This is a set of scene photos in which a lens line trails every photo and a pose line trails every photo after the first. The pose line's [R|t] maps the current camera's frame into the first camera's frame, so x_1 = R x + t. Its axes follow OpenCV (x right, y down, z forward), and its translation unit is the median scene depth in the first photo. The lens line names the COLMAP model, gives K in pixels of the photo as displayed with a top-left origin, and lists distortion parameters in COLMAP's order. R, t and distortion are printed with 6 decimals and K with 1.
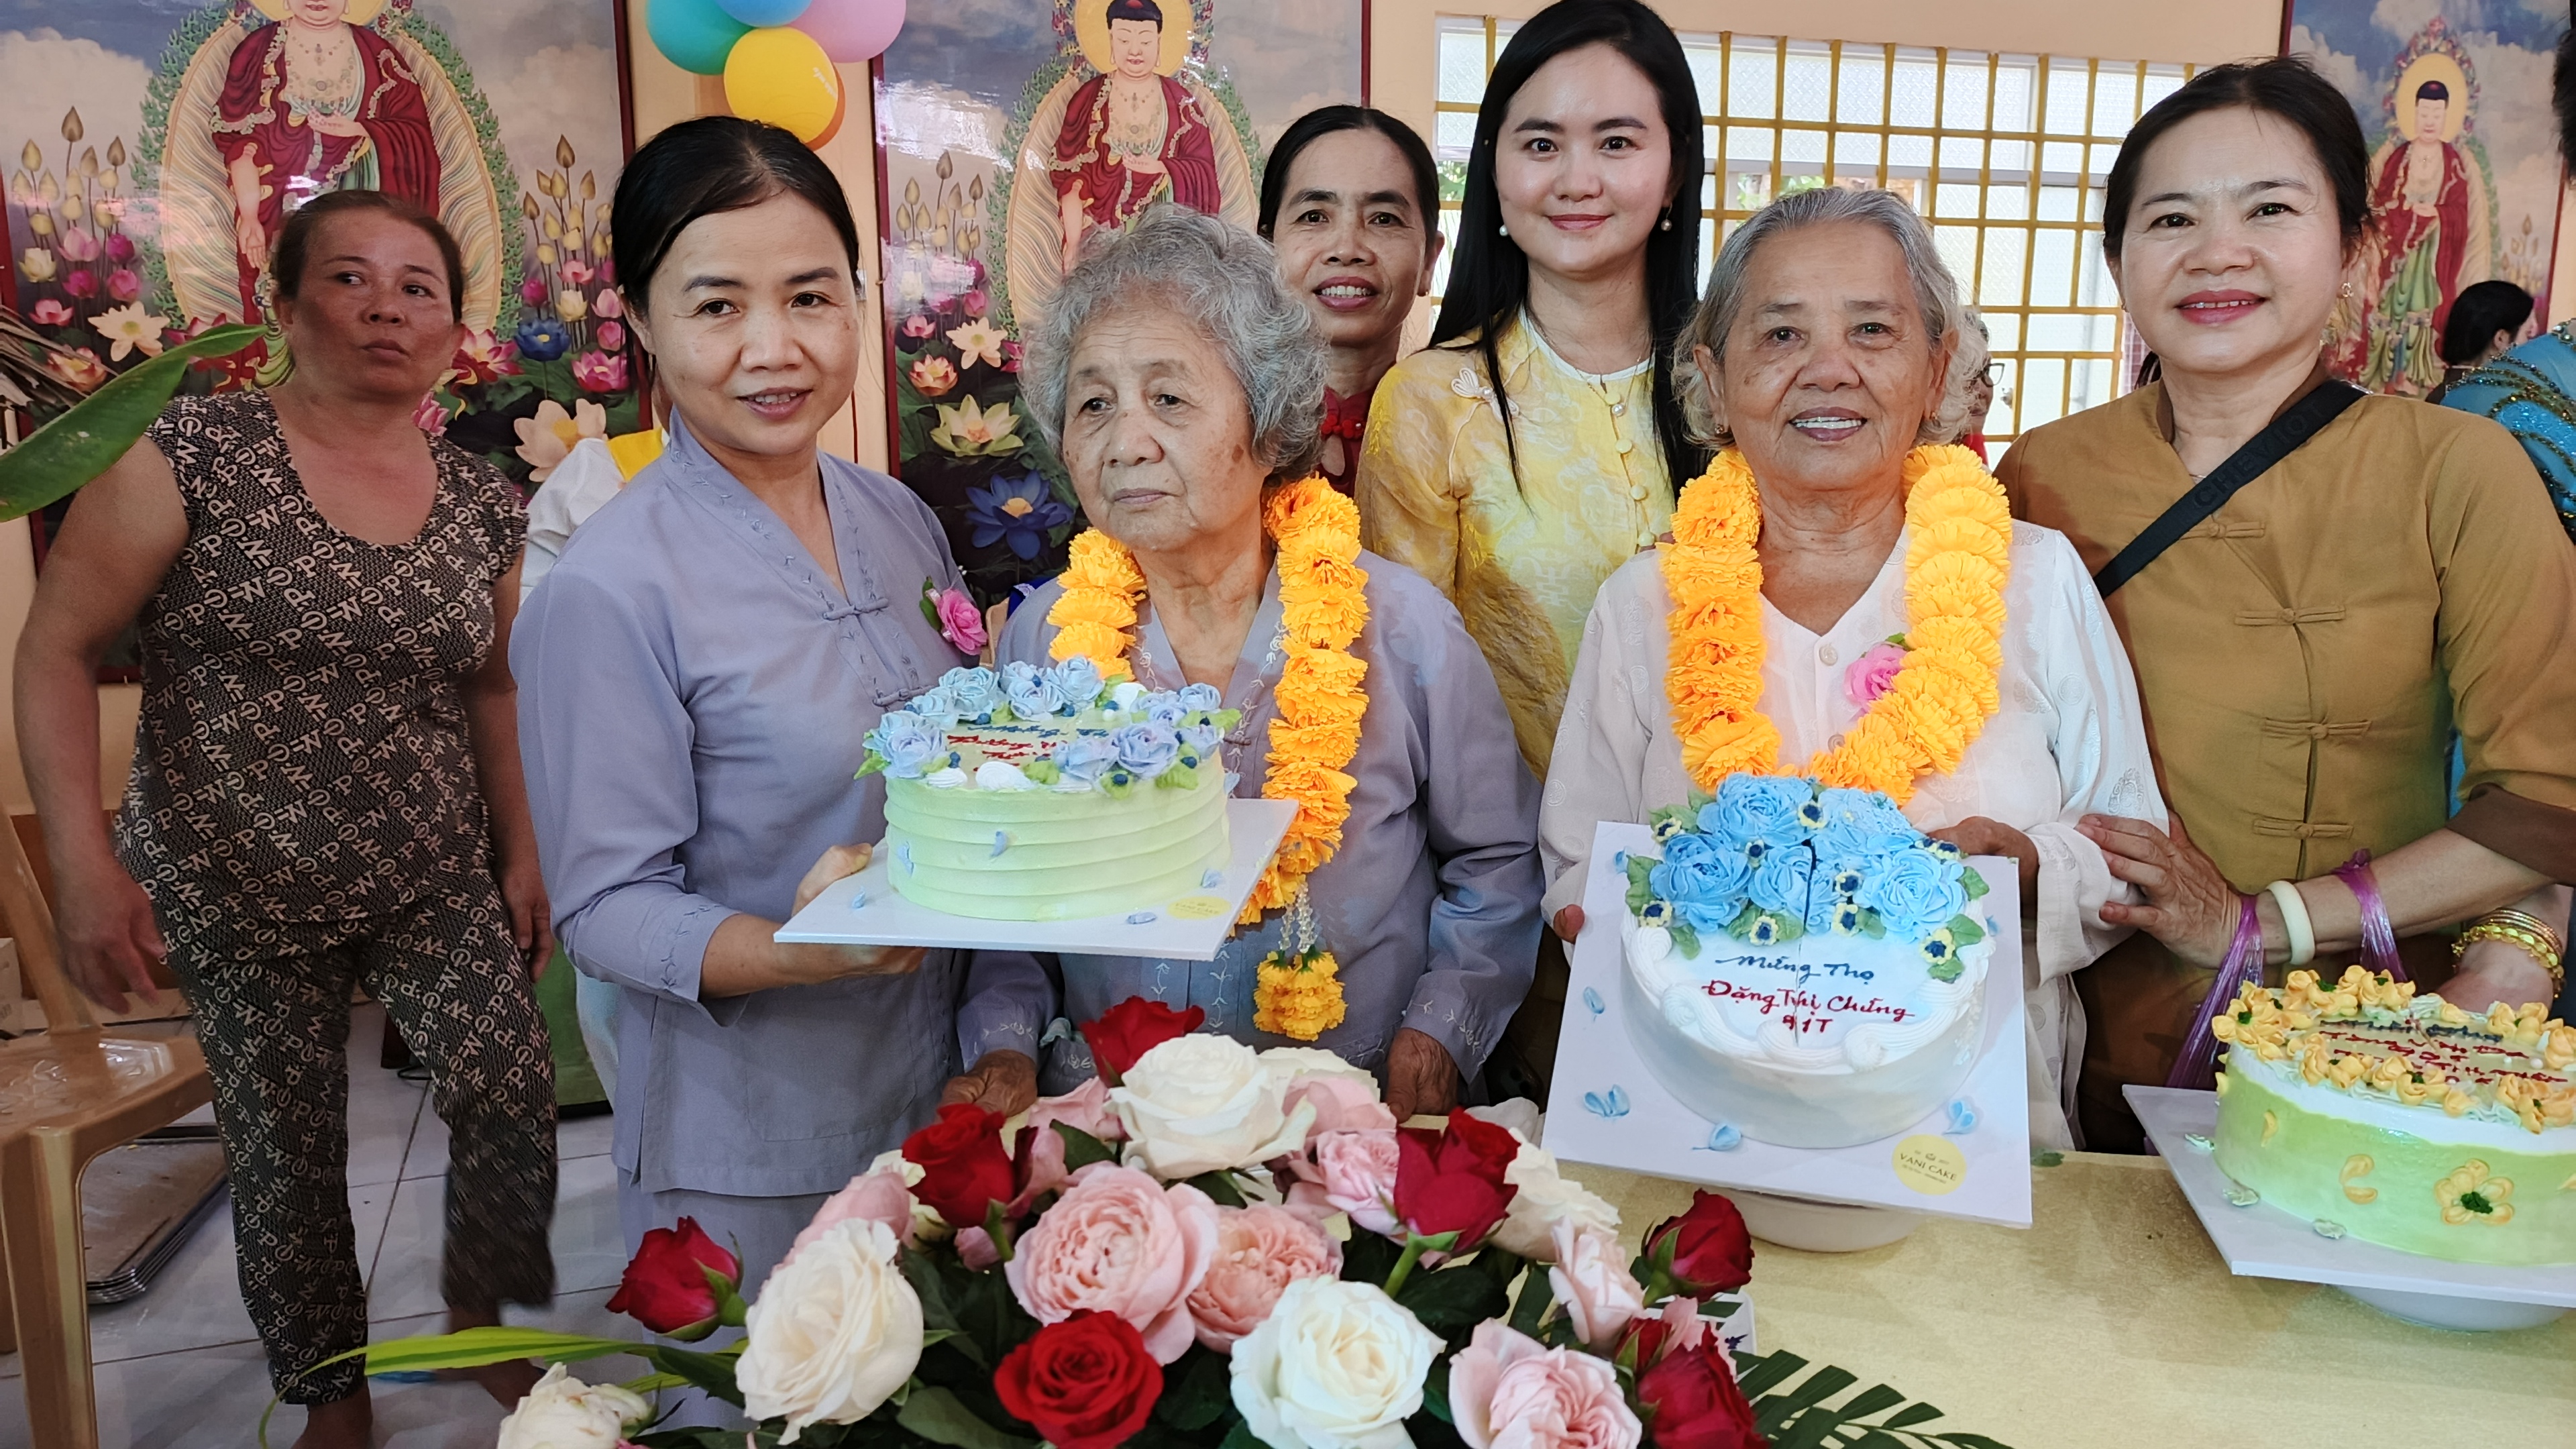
lens RADIAL K [[1836.9, 0, 1326.8], [0, 1836.9, 713.9], [0, 0, 1]] dist [0.030727, -0.031750]
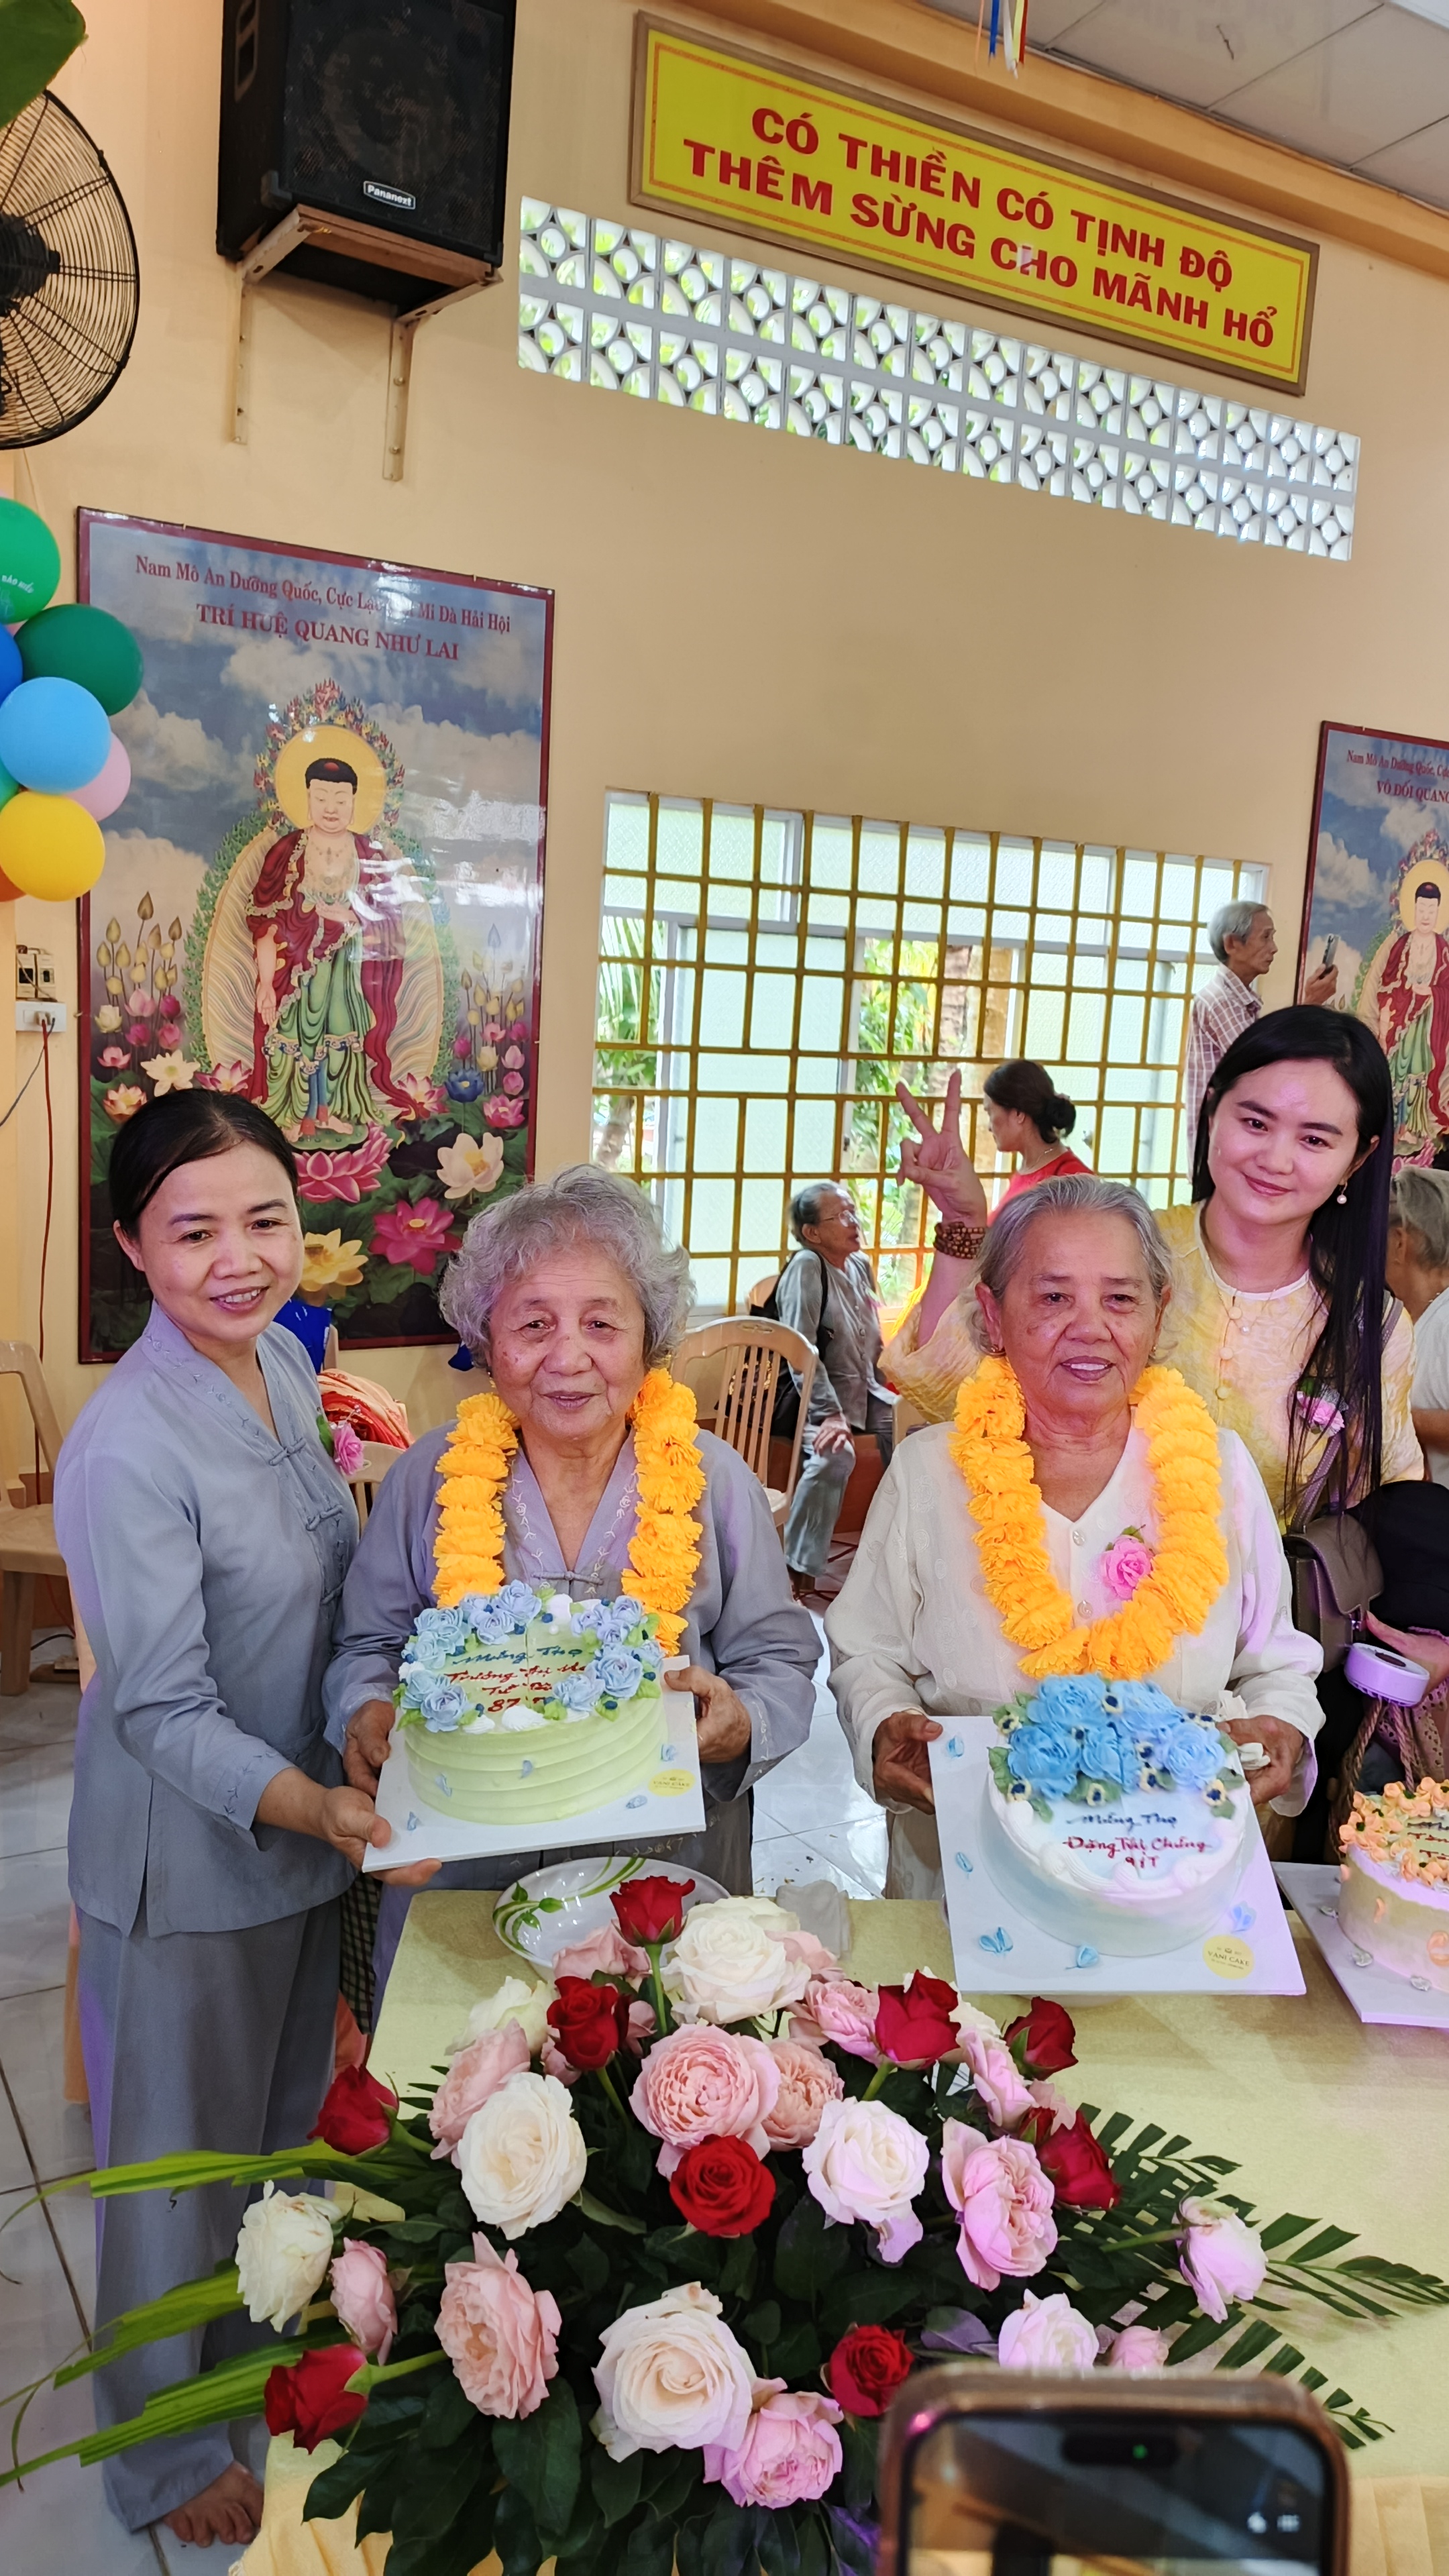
lens RADIAL K [[1836.9, 0, 724.2], [0, 1836.9, 1281.1], [0, 0, 1]] dist [0.030727, -0.031750]
pose [[0.982844, 0.020179, 0.183330, -0.069834], [-0.013583, 0.999217, -0.037162, -0.048810], [-0.183937, 0.034034, 0.982349, -0.083529]]
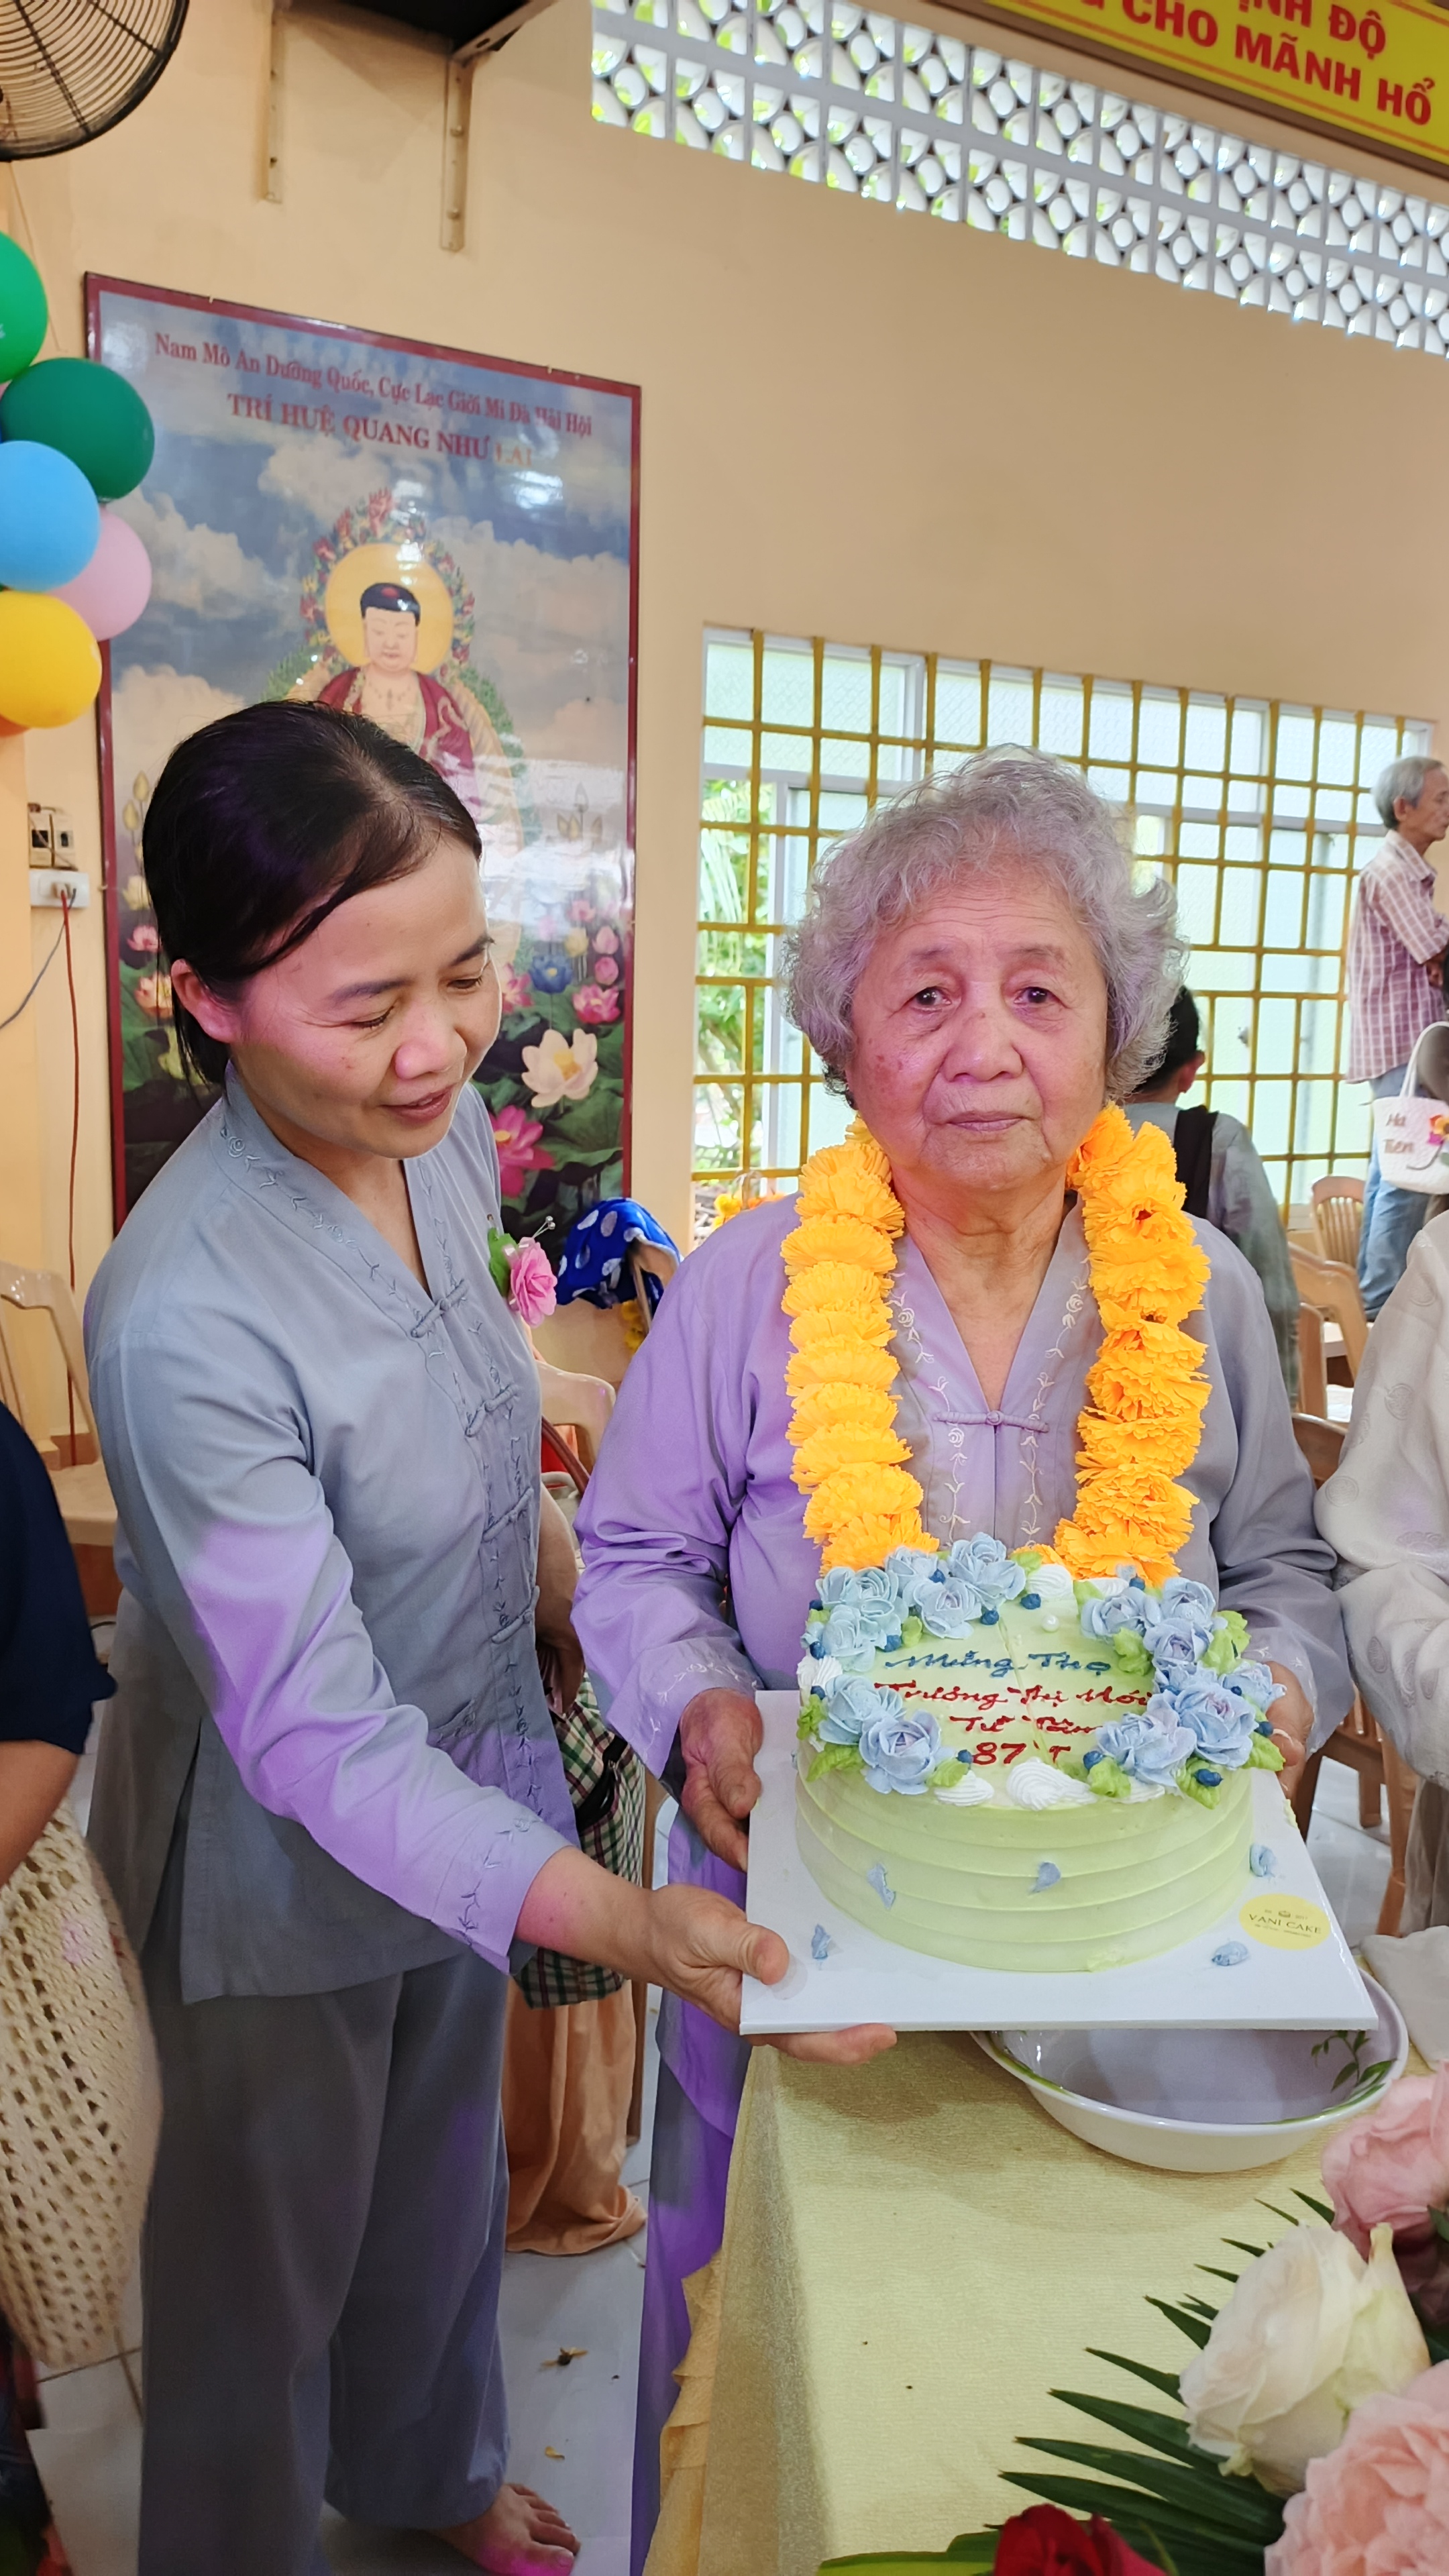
lens RADIAL K [[1836.9, 0, 721.4], [0, 1836.9, 1279.9], [0, 0, 1]] dist [0.030727, -0.031750]
pose [[0.984480, -0.010302, 0.175195, -0.105297], [0.017282, 0.999115, -0.038361, -0.008406], [-0.174644, 0.040793, 0.983786, 0.088789]]
